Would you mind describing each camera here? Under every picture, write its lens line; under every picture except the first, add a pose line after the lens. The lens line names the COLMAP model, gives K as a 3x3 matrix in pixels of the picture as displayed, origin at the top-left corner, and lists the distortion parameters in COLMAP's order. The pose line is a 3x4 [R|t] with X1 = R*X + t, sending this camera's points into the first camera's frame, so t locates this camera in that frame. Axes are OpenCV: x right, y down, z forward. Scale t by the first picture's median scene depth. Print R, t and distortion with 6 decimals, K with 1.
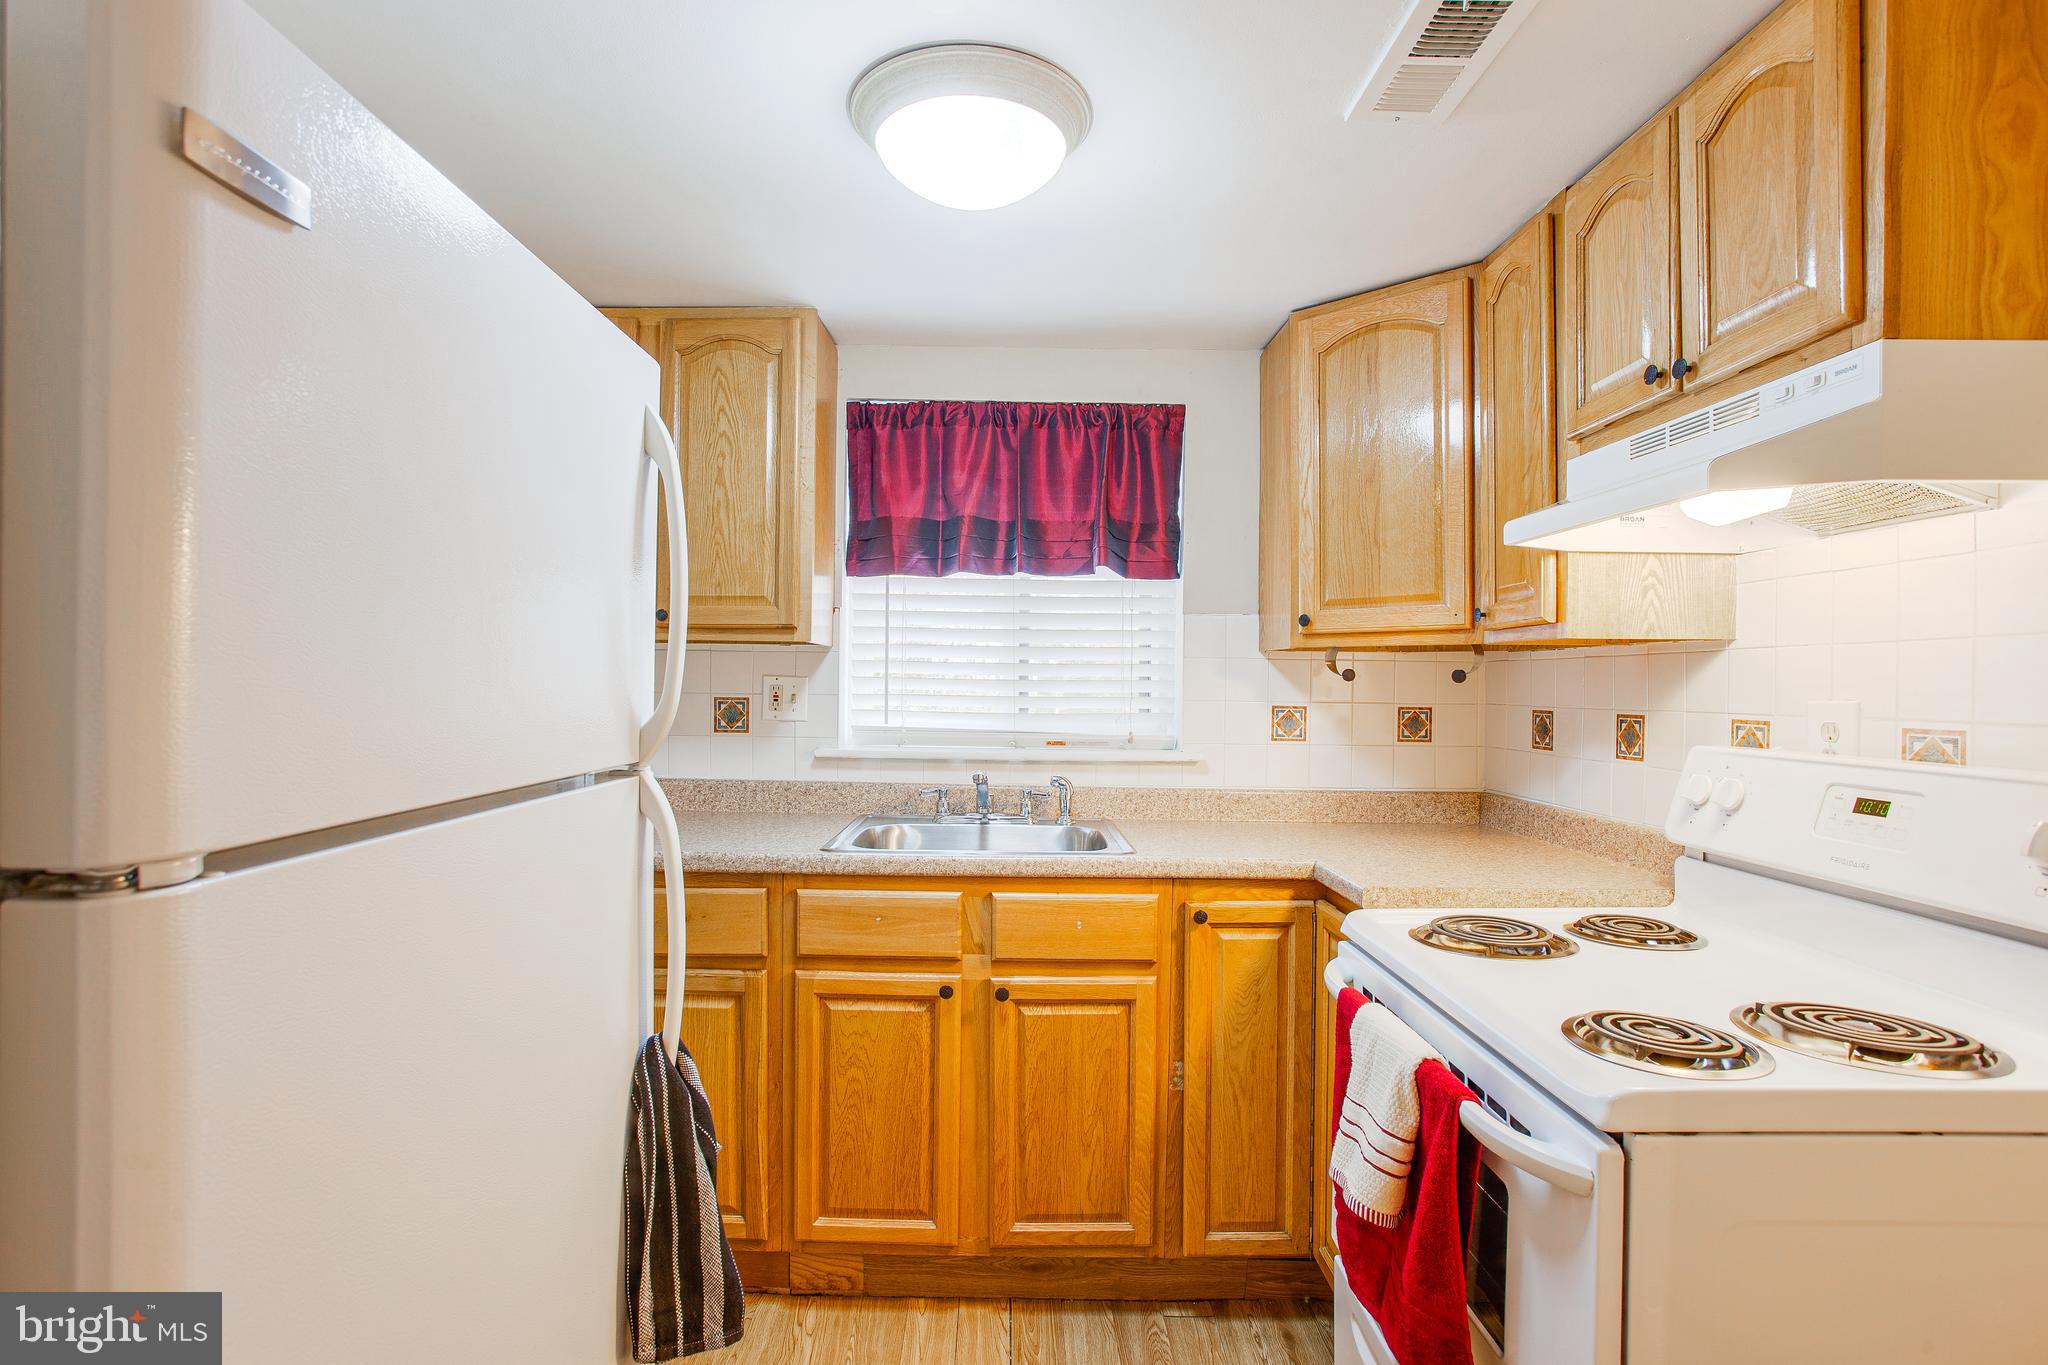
lens RADIAL K [[994.2, 0, 1024.0], [0, 994.2, 682.5], [0, 0, 1]] dist [-0.056905, 0.027262]
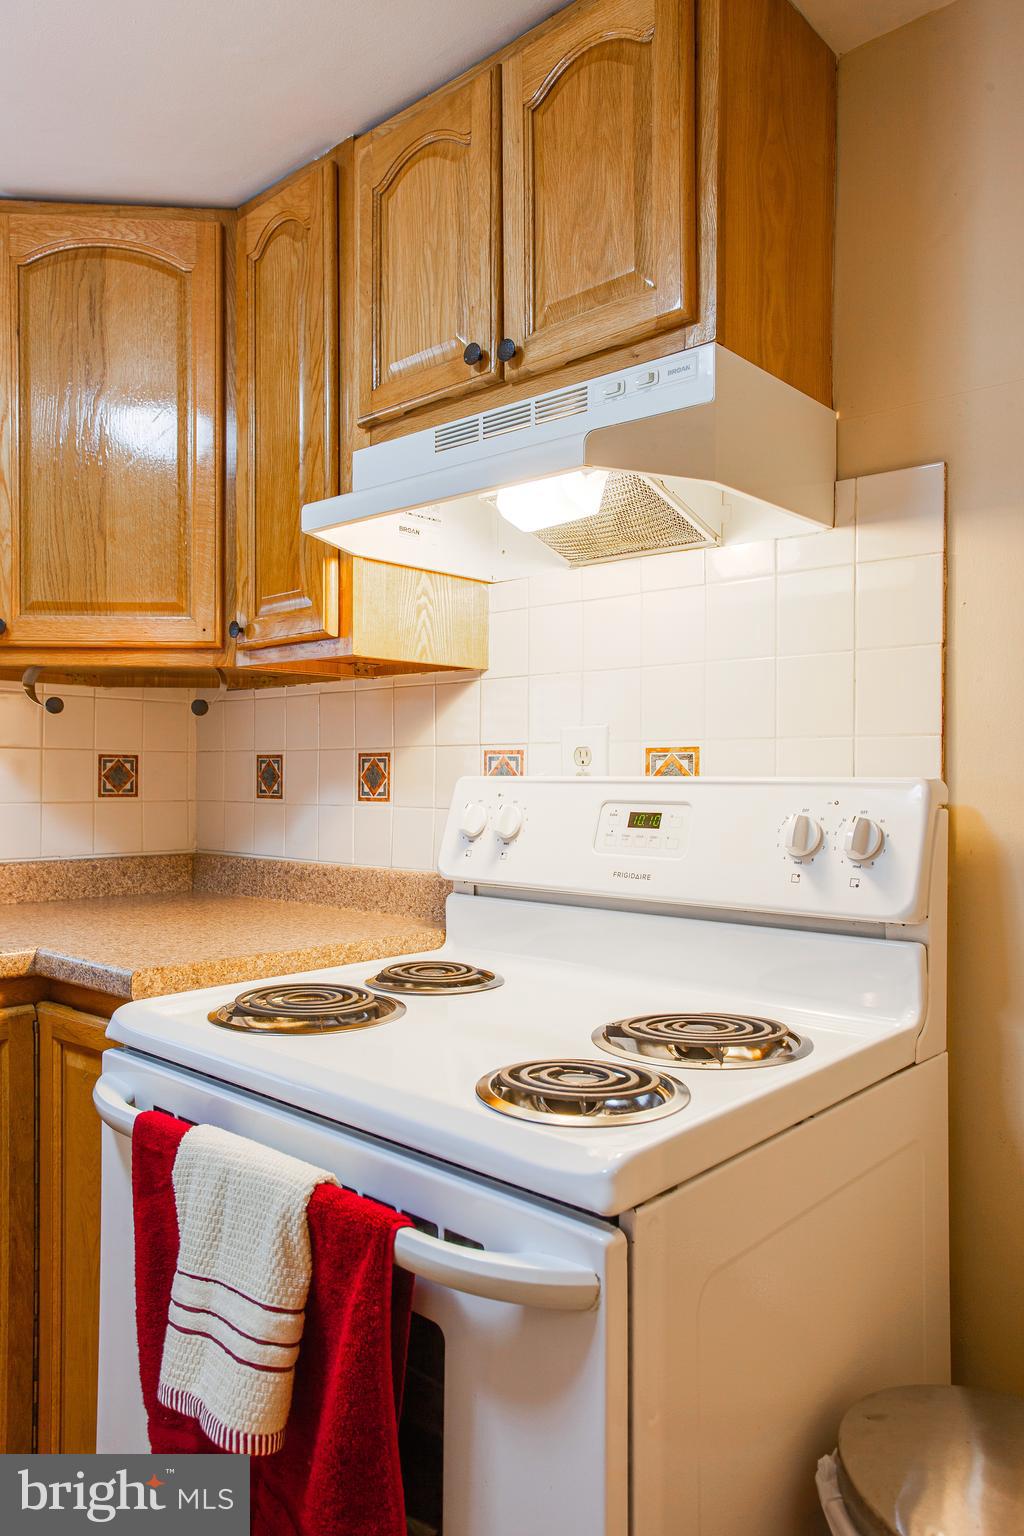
lens RADIAL K [[1048.7, 0, 496.8], [0, 1048.7, 770.1], [0, 0, 1]] dist [-0.028829, 0.063241]
pose [[0.683243, -0.002852, 0.730186, -0.043033], [0.000998, 0.999995, 0.002972, 0.059632], [-0.730191, -0.001301, 0.683242, 0.288894]]
